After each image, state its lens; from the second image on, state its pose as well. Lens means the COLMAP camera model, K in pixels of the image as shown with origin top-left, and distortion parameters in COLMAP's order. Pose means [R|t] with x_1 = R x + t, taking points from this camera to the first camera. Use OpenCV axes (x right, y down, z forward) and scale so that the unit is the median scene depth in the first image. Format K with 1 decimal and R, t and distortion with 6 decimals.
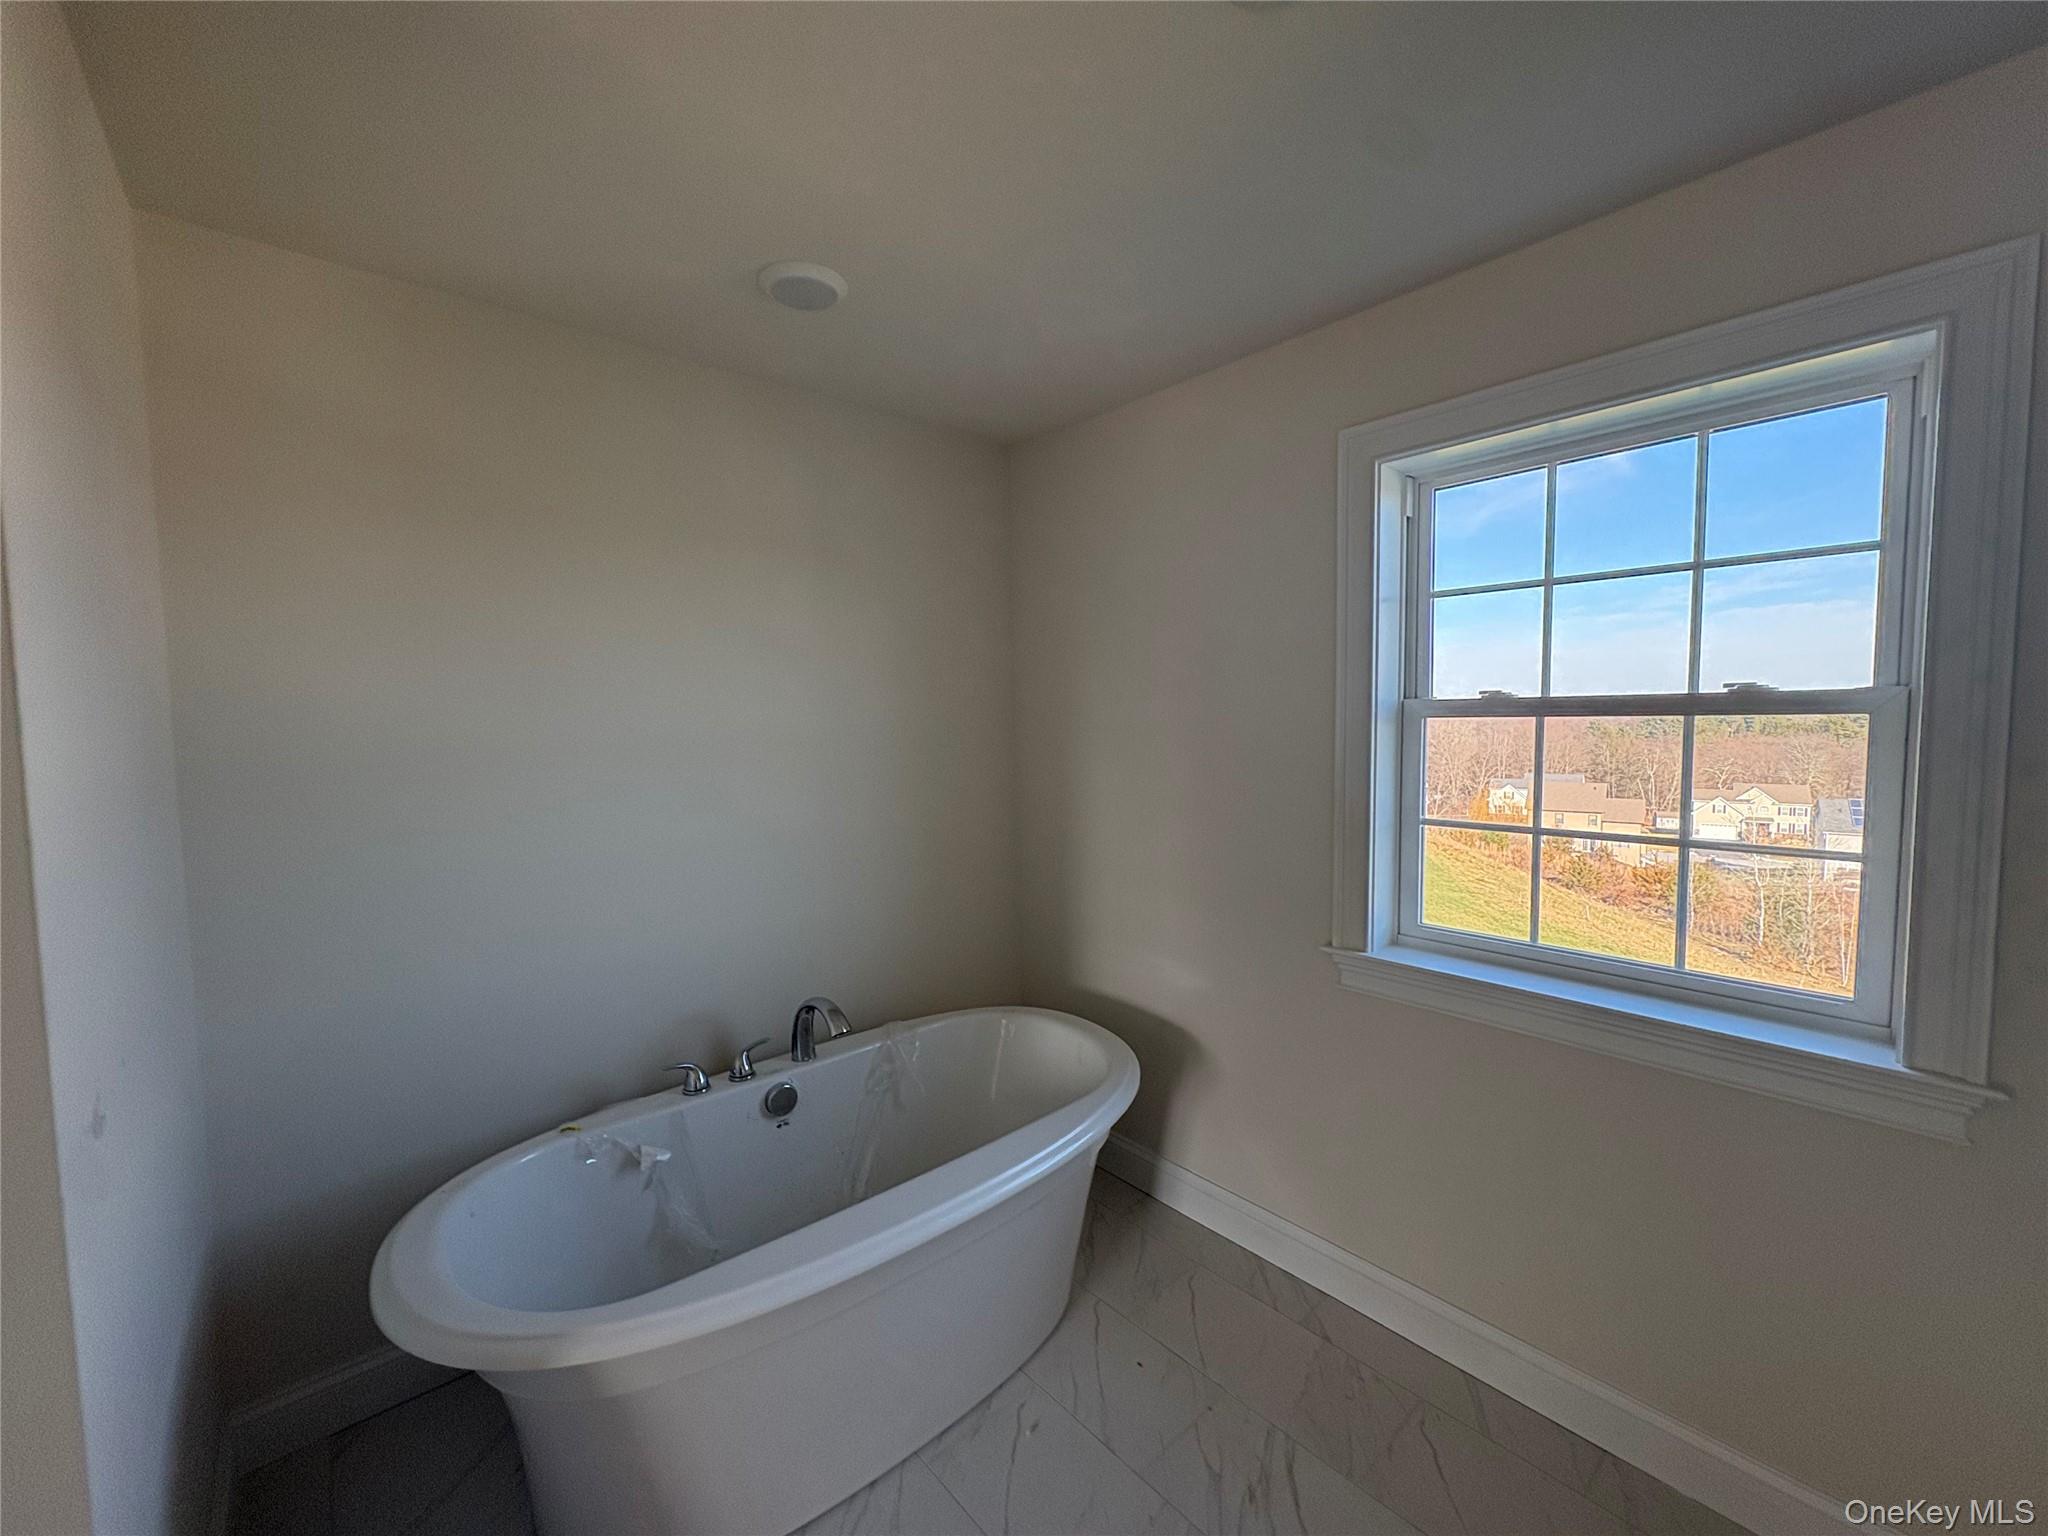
lens RADIAL K [[805.5, 0, 1012.3], [0, 805.5, 760.8], [0, 0, 1]] dist [0.000092, 0.000002]
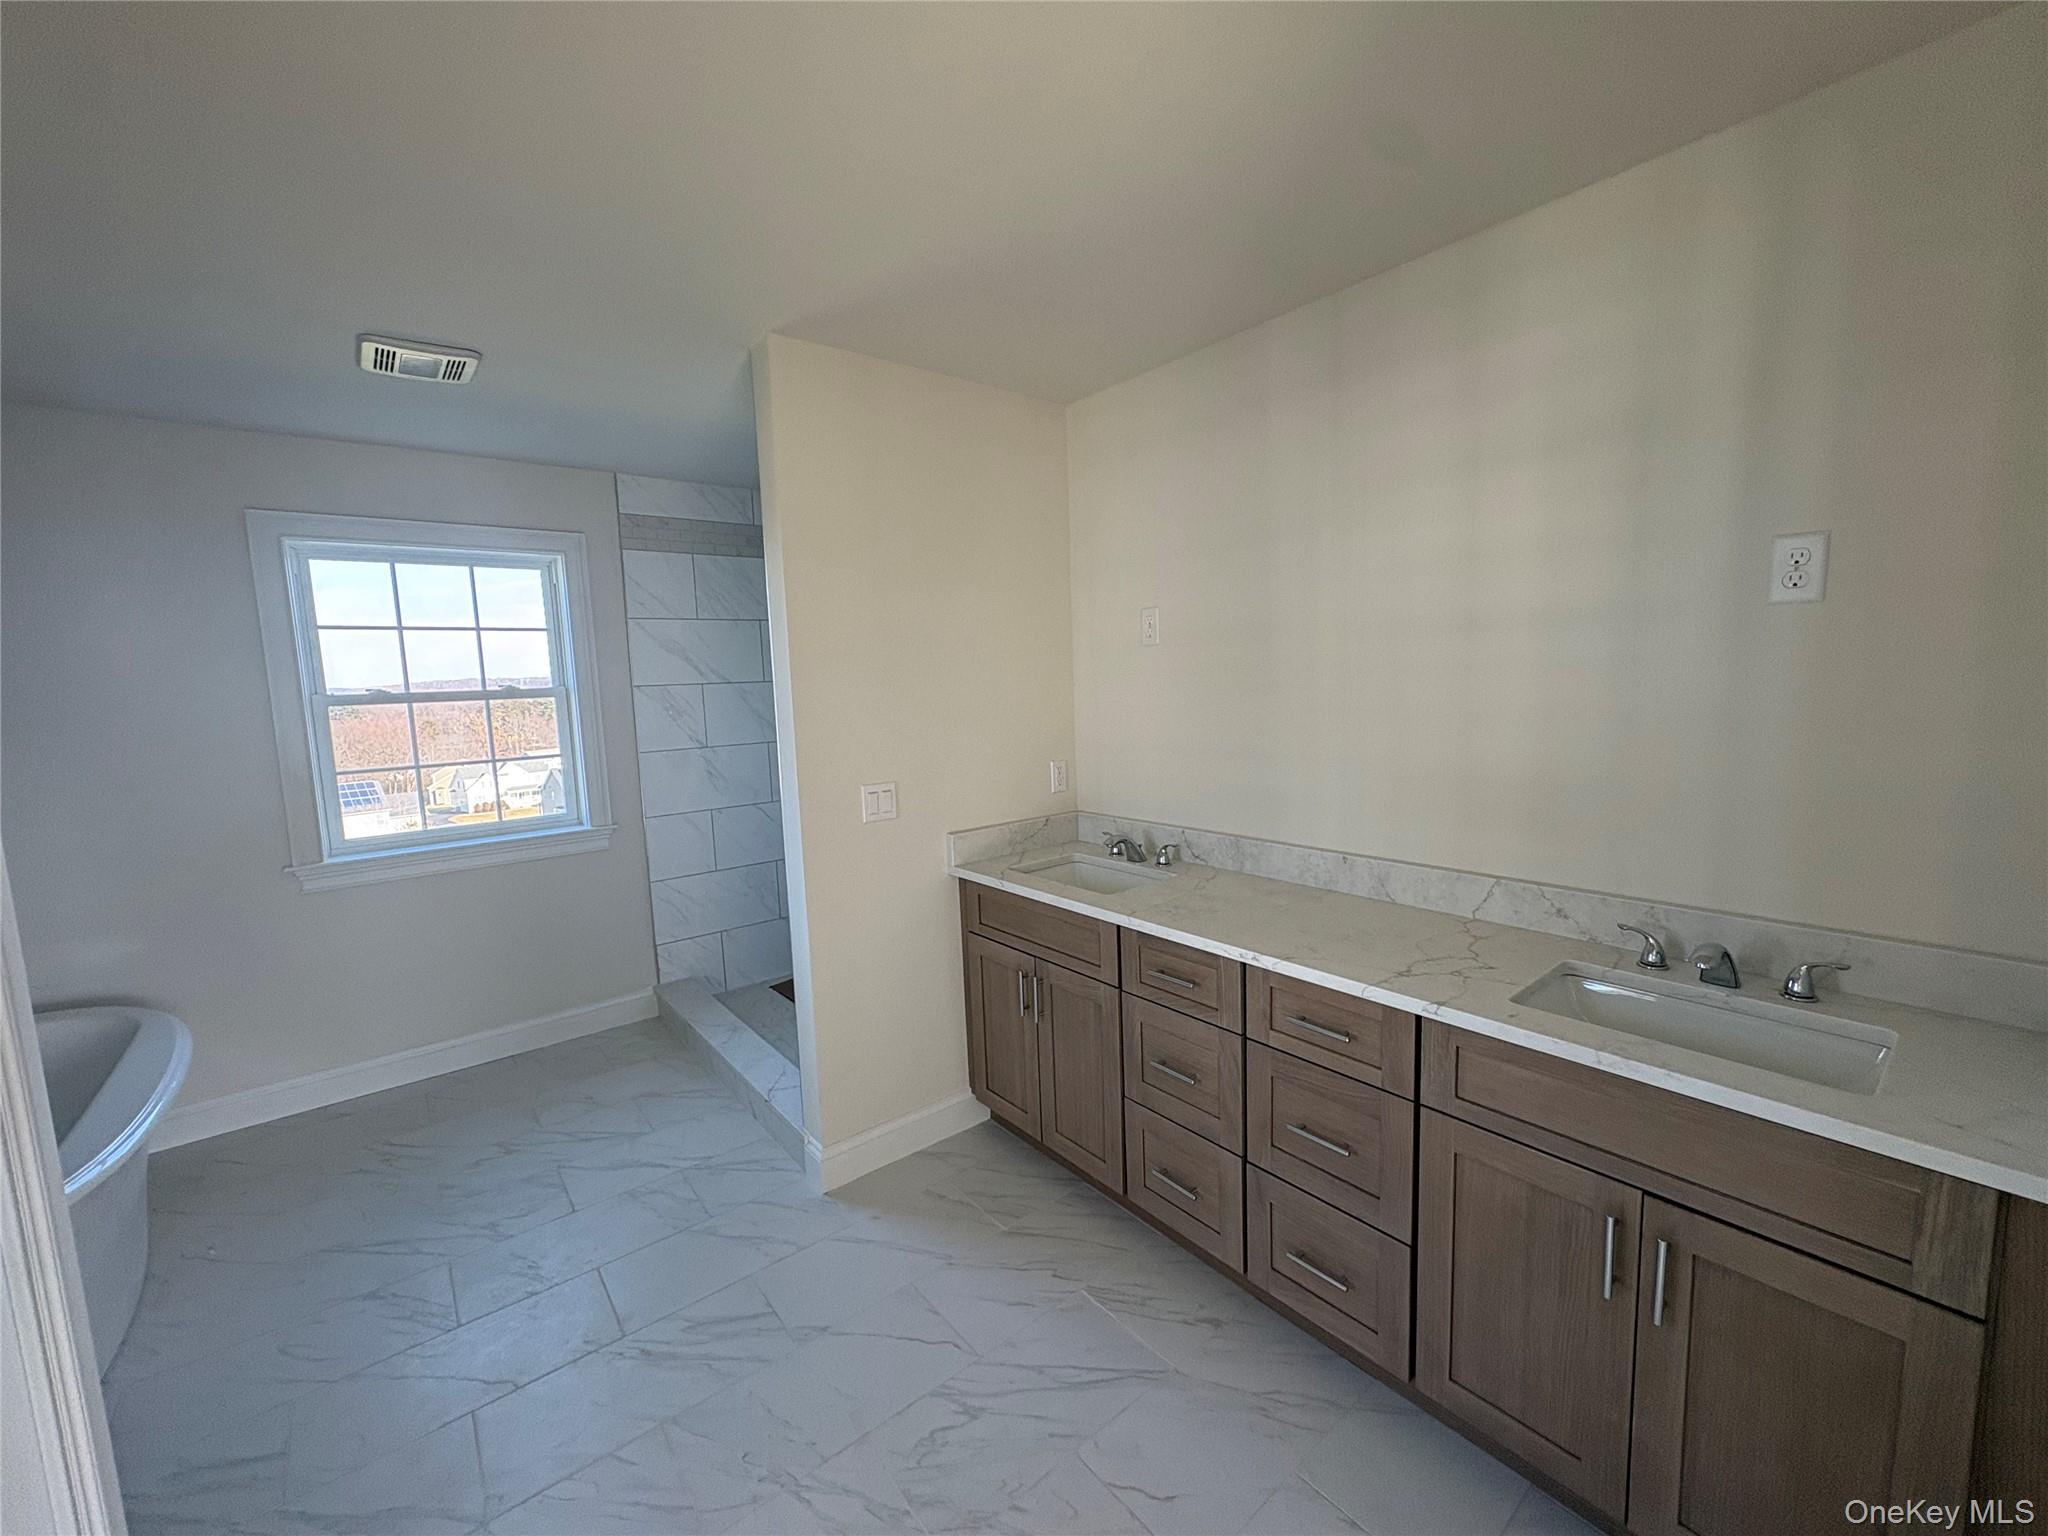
lens RADIAL K [[805.5, 0, 1024.1], [0, 805.5, 767.1], [0, 0, 1]] dist [0.000092, 0.000002]
pose [[0.049690, -0.104742, 0.993257, -1.070142], [0.091621, 0.990771, 0.099896, 0.032597], [-0.994553, 0.086039, 0.058828, -0.456635]]
